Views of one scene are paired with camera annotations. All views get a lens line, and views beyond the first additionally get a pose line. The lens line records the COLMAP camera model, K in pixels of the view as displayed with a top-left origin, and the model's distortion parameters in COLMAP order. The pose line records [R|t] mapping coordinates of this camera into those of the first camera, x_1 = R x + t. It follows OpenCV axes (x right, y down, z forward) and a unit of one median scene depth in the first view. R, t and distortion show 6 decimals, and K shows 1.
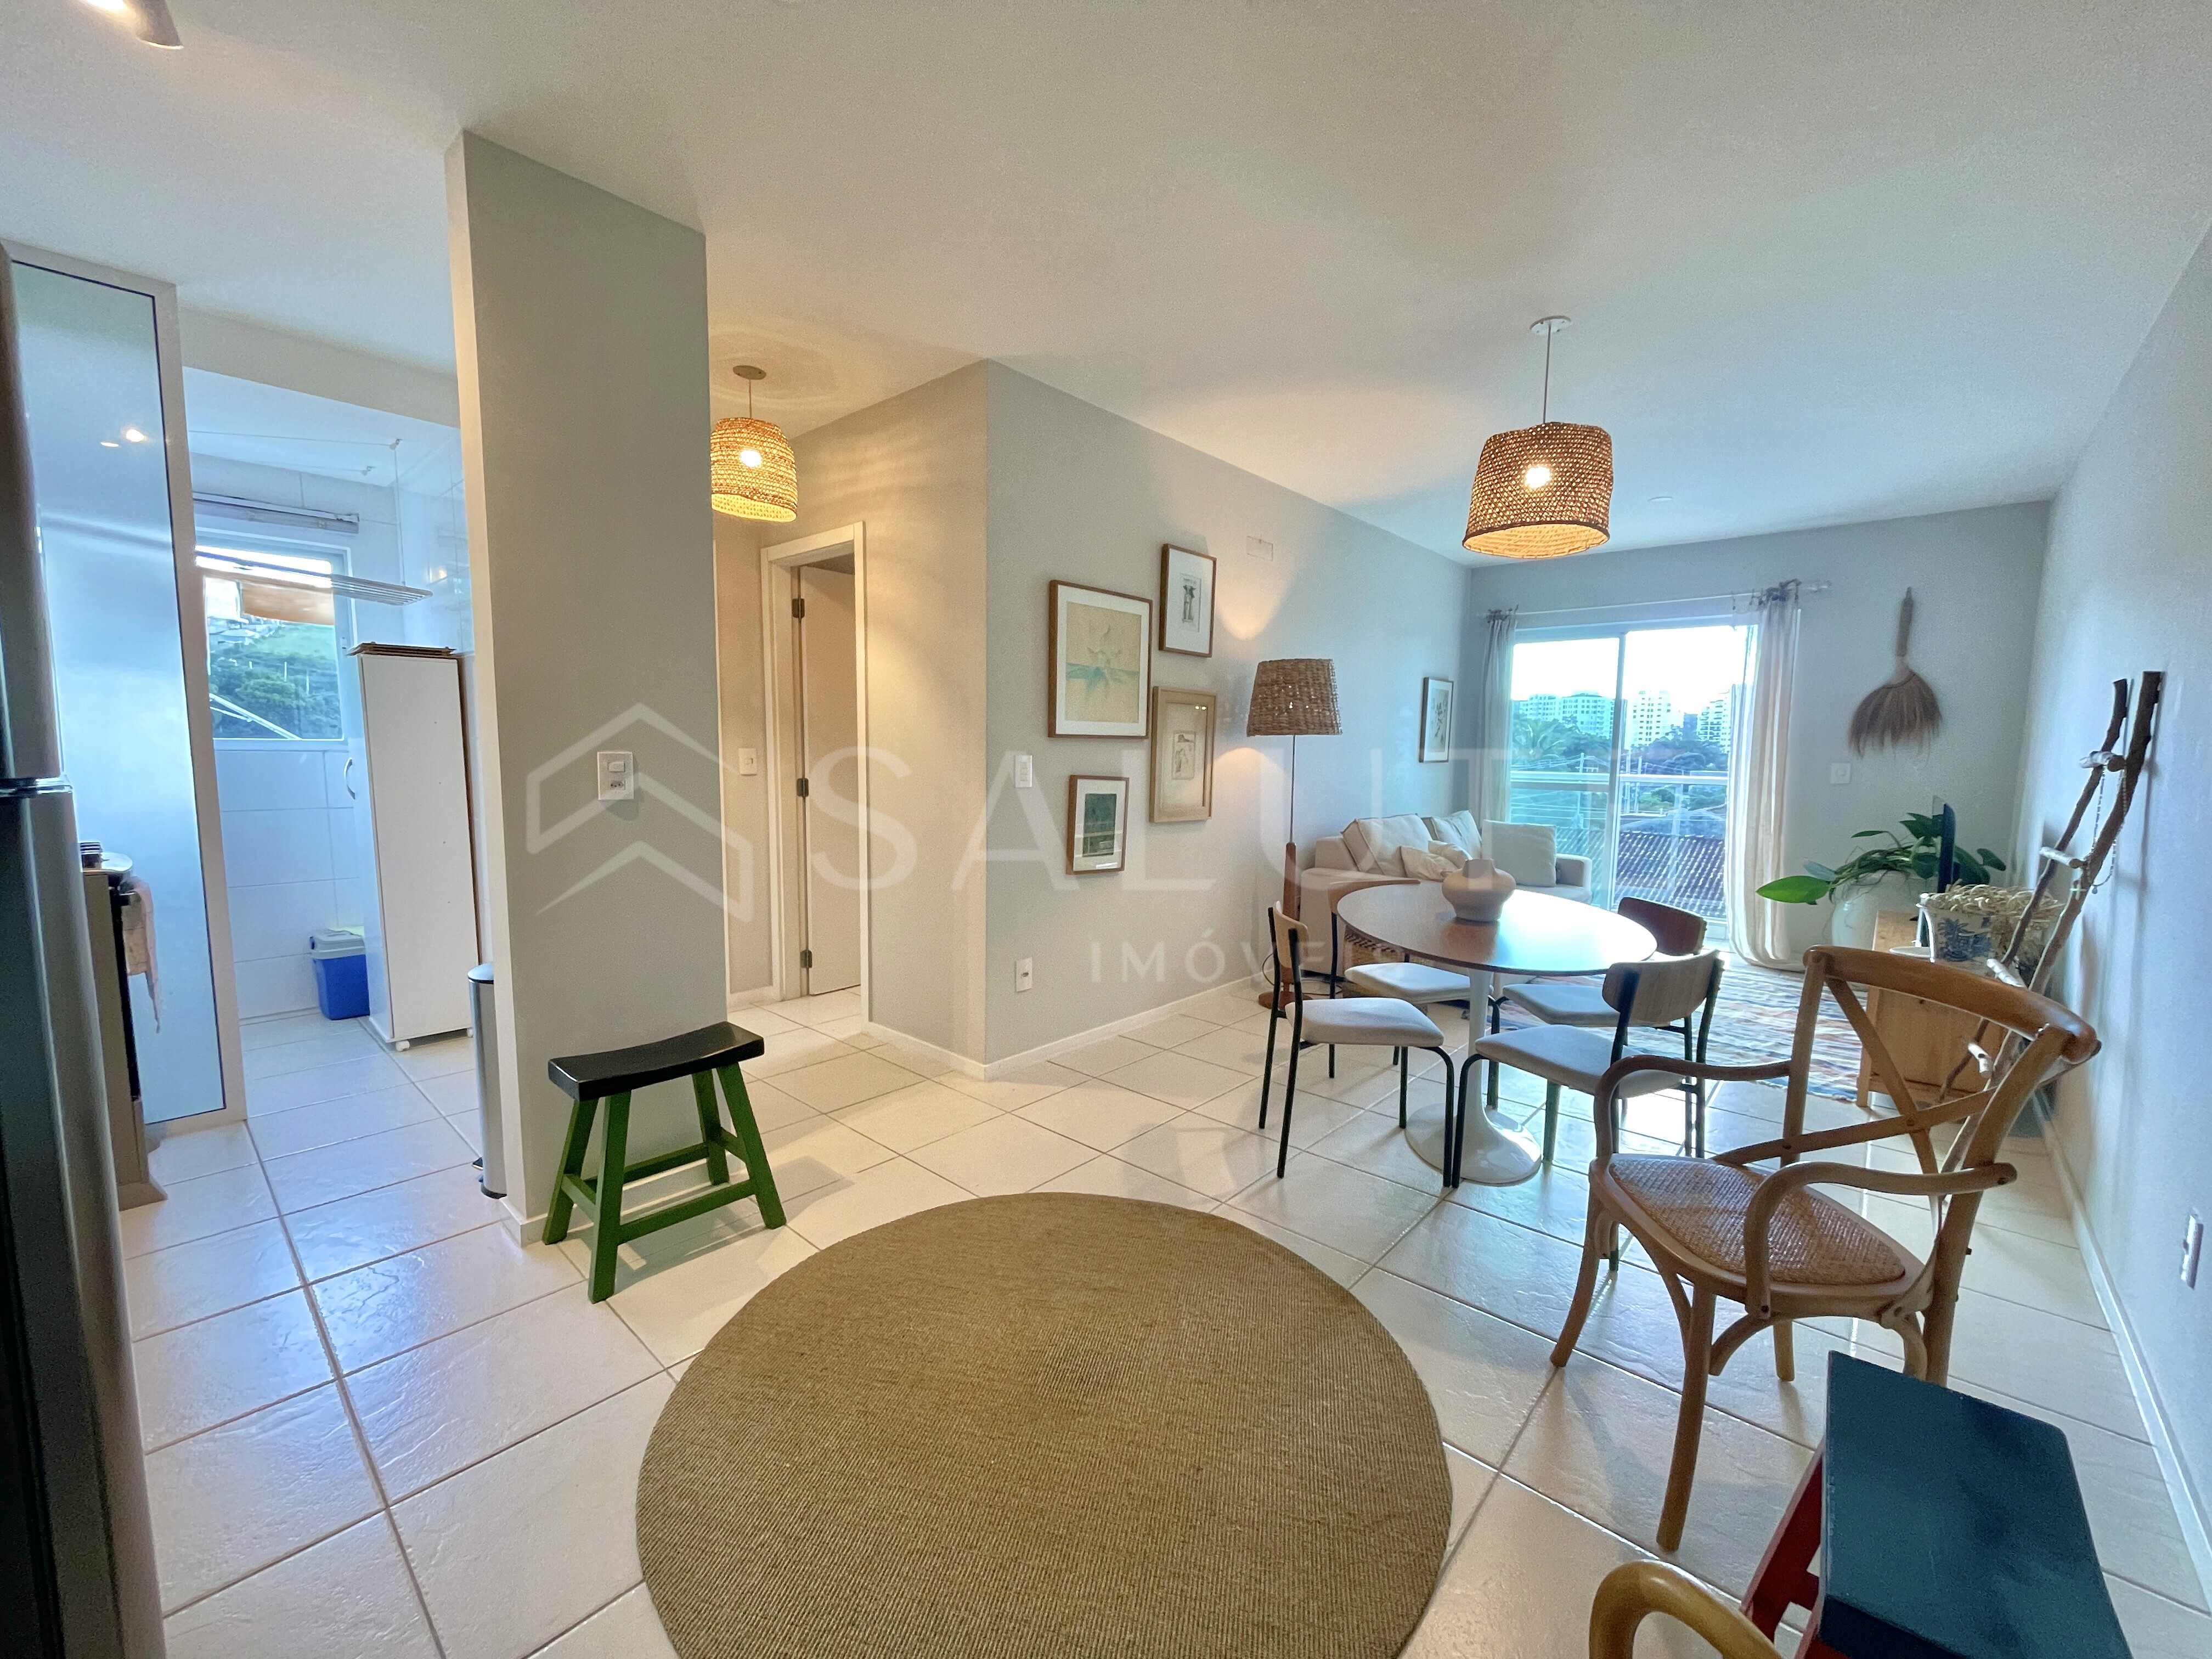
lens RADIAL K [[891.0, 0, 1101.2], [0, 891.0, 841.7], [0, 0, 1]] dist [0.000121, 0.000262]
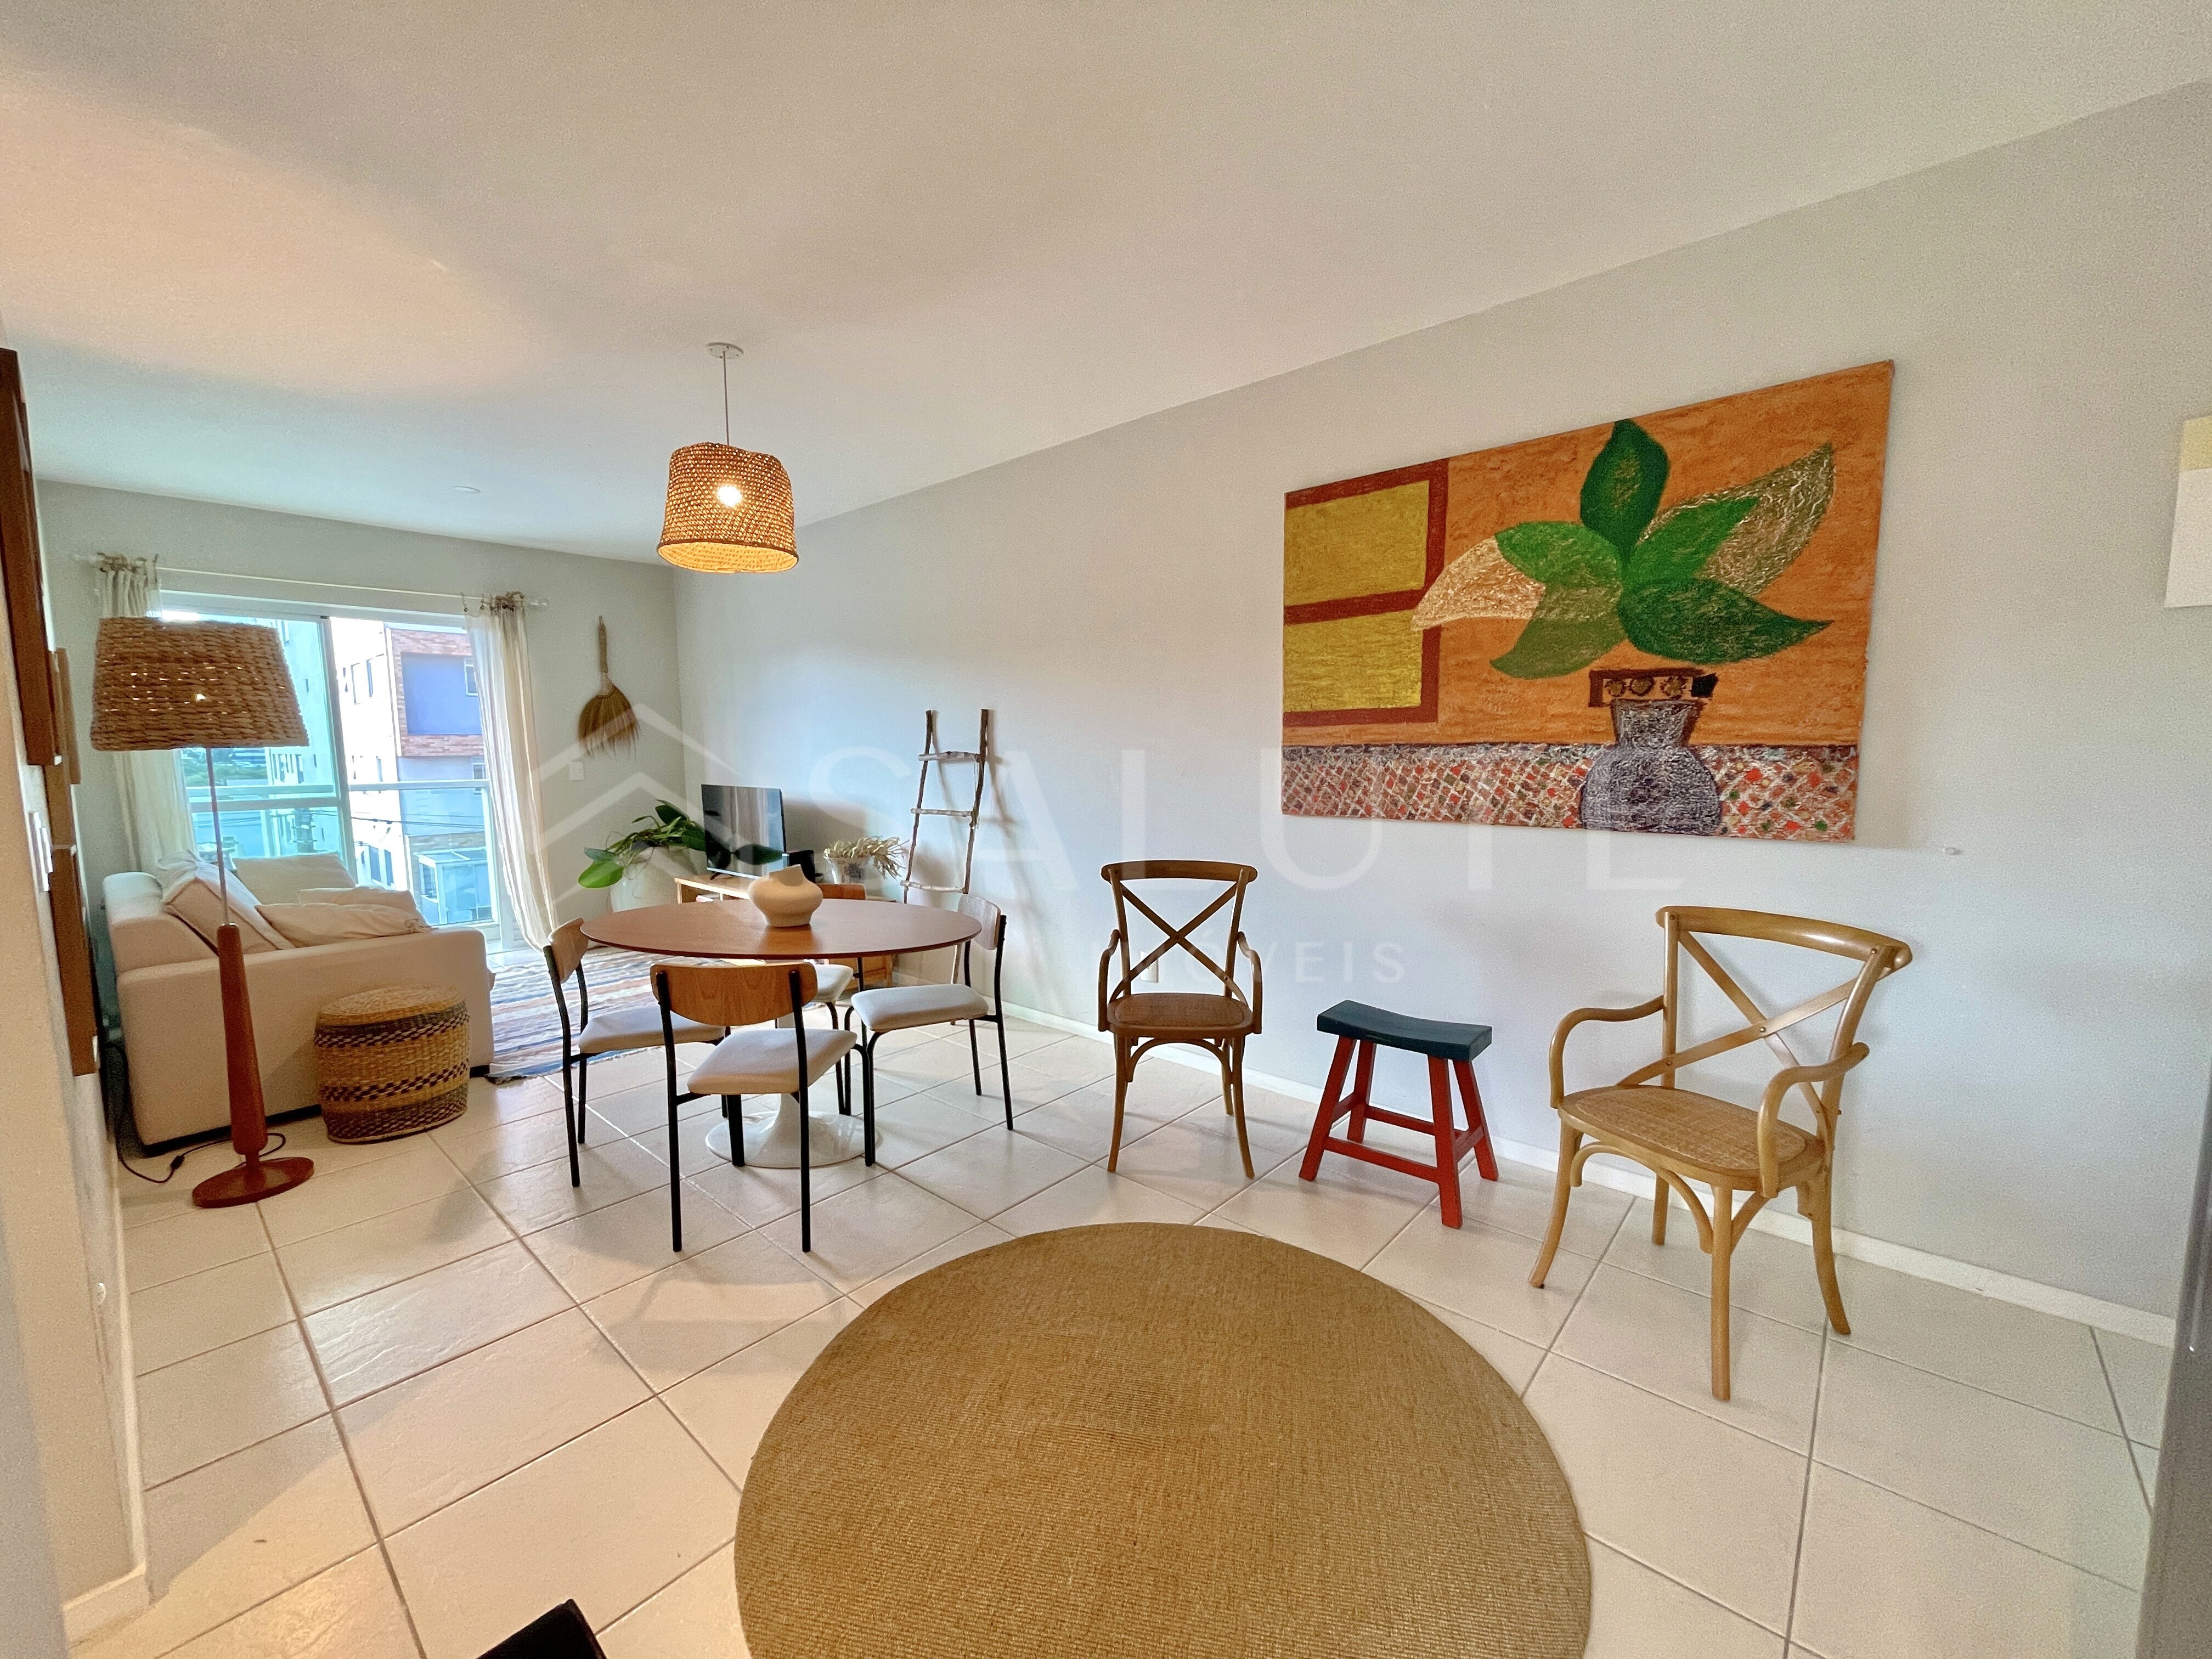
lens RADIAL K [[891.0, 0, 1101.2], [0, 891.0, 841.7], [0, 0, 1]] dist [0.000121, 0.000262]
pose [[-0.006506, -0.122085, 0.992498, -0.412156], [0.115350, 0.985802, 0.122017, -0.064358], [-0.993304, 0.115279, 0.007669, 0.431306]]
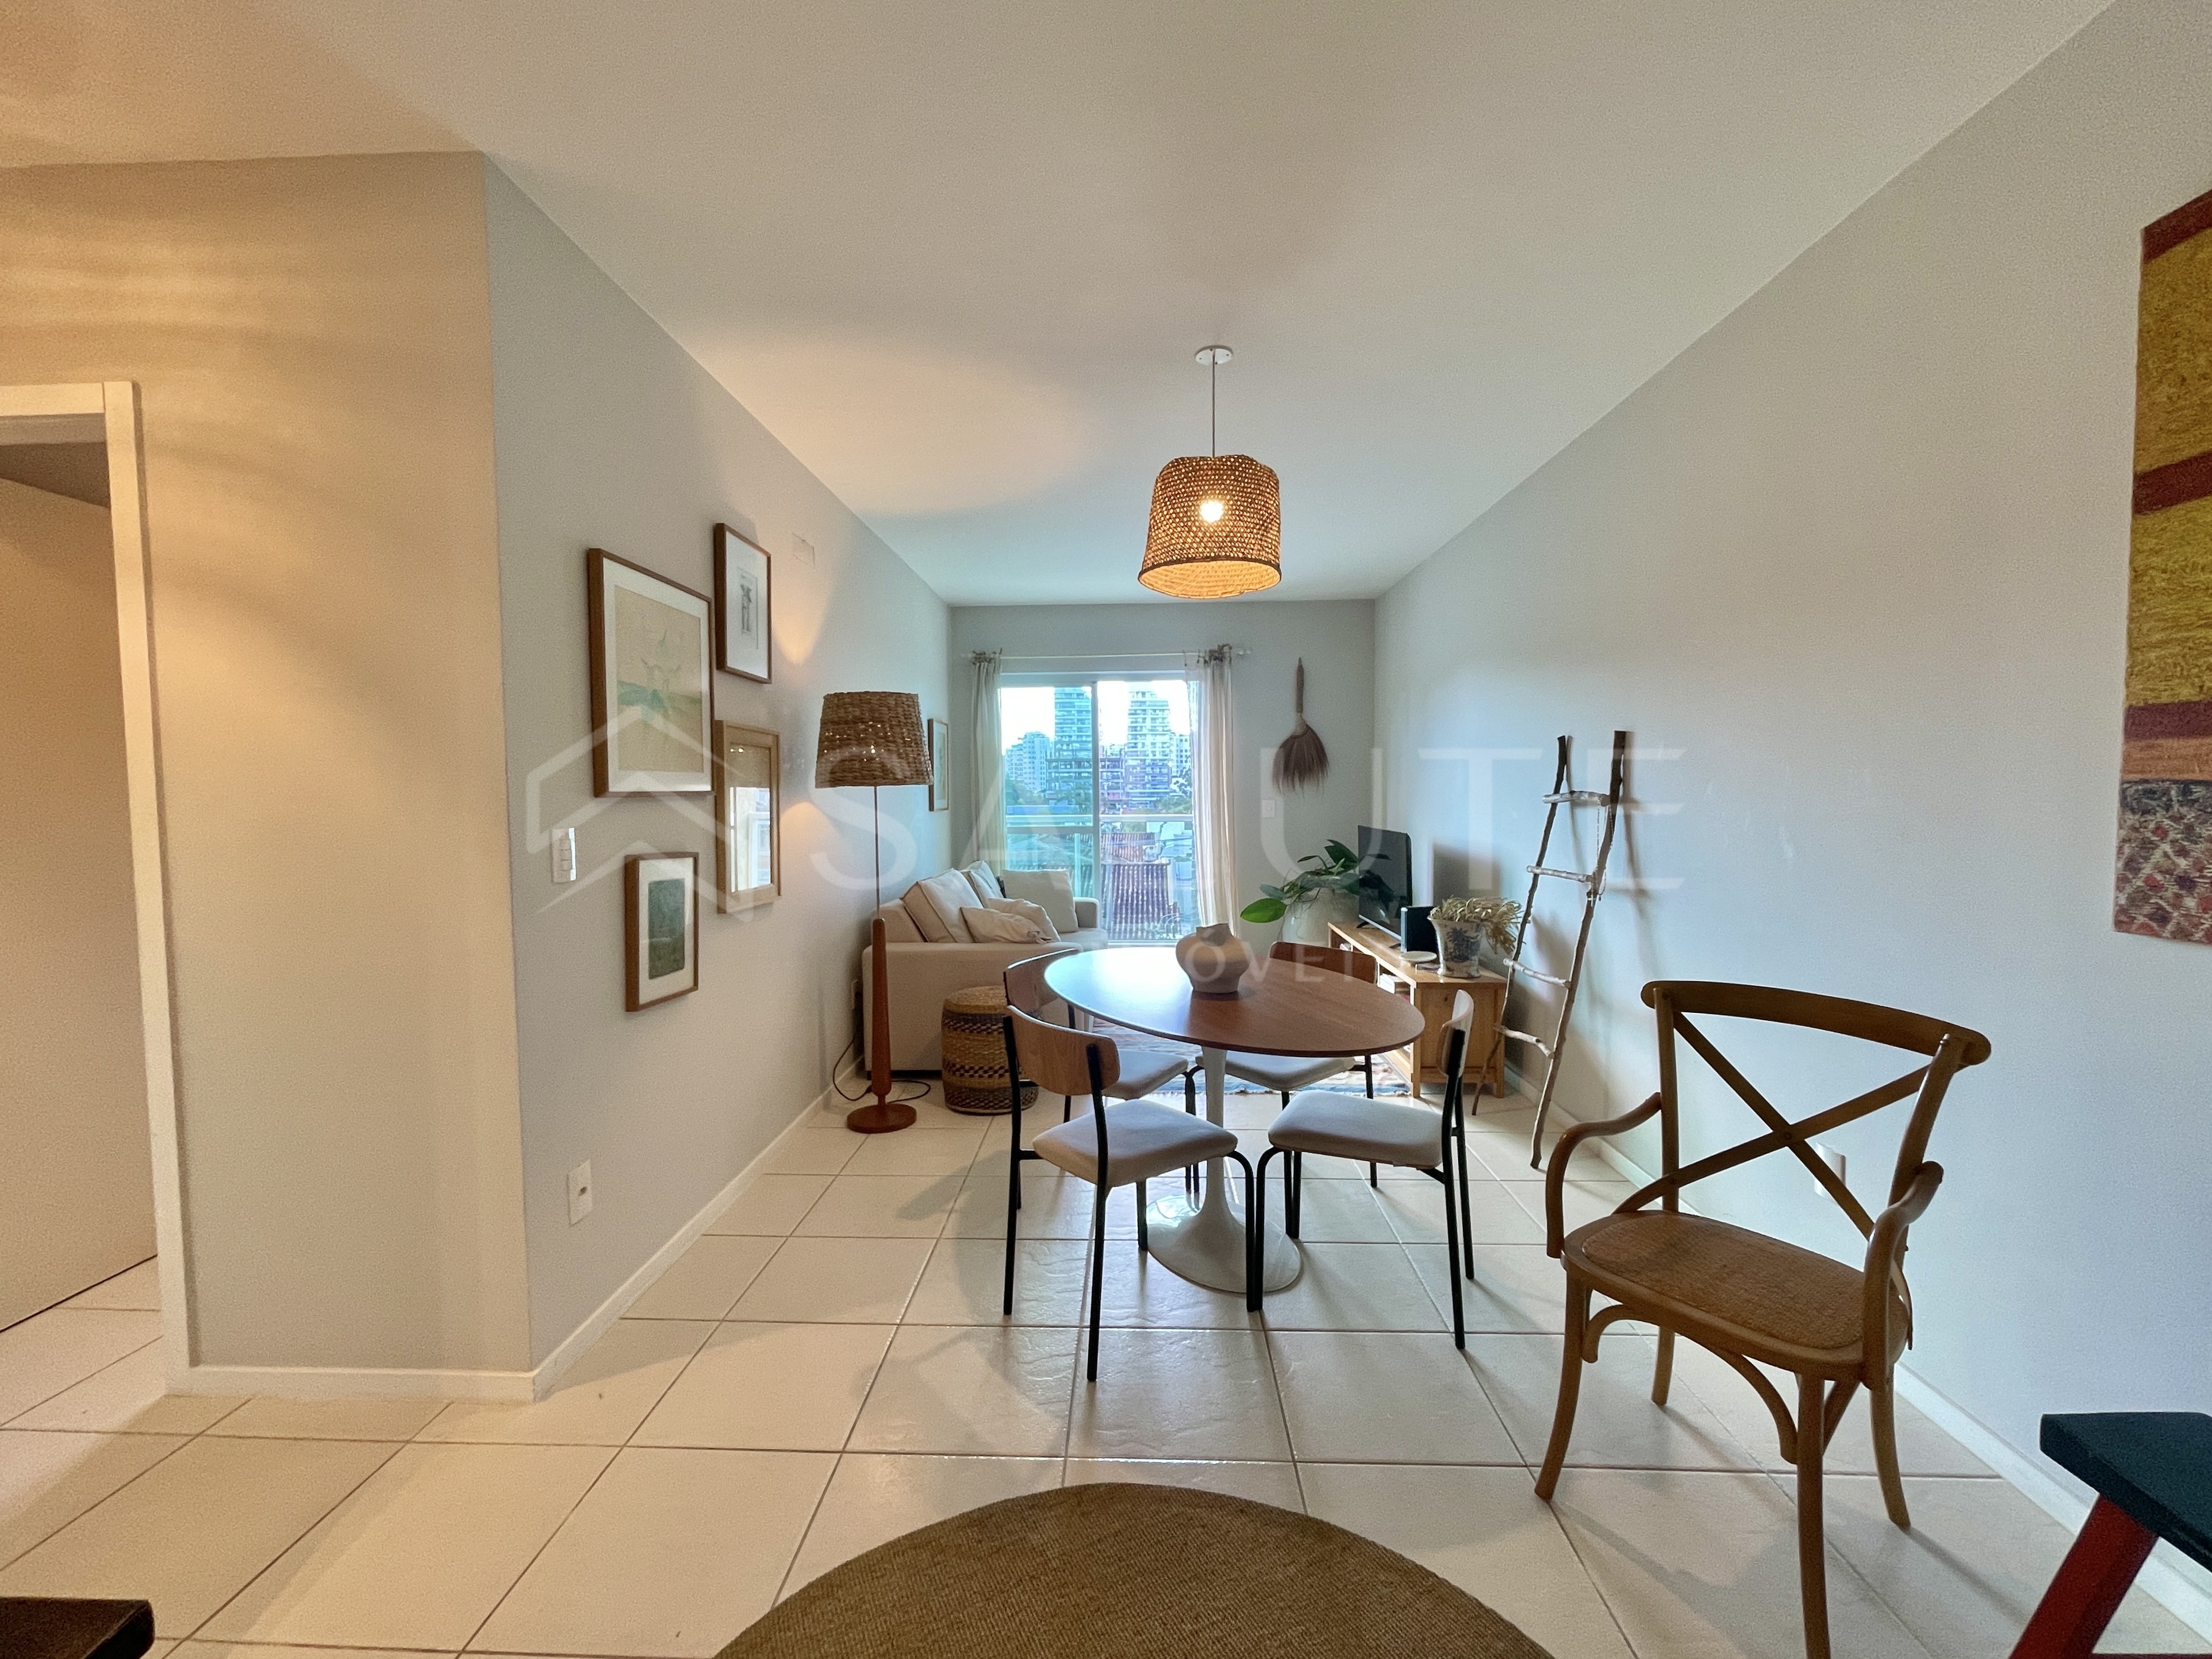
lens RADIAL K [[934.0, 0, 1098.2], [0, 934.0, 842.2], [0, 0, 1]] dist [-0.000195, -0.000943]
pose [[0.772012, -0.055525, 0.633178, -0.174853], [0.087124, 0.996018, -0.018883, -0.037322], [-0.629608, 0.069743, 0.773776, 0.237443]]
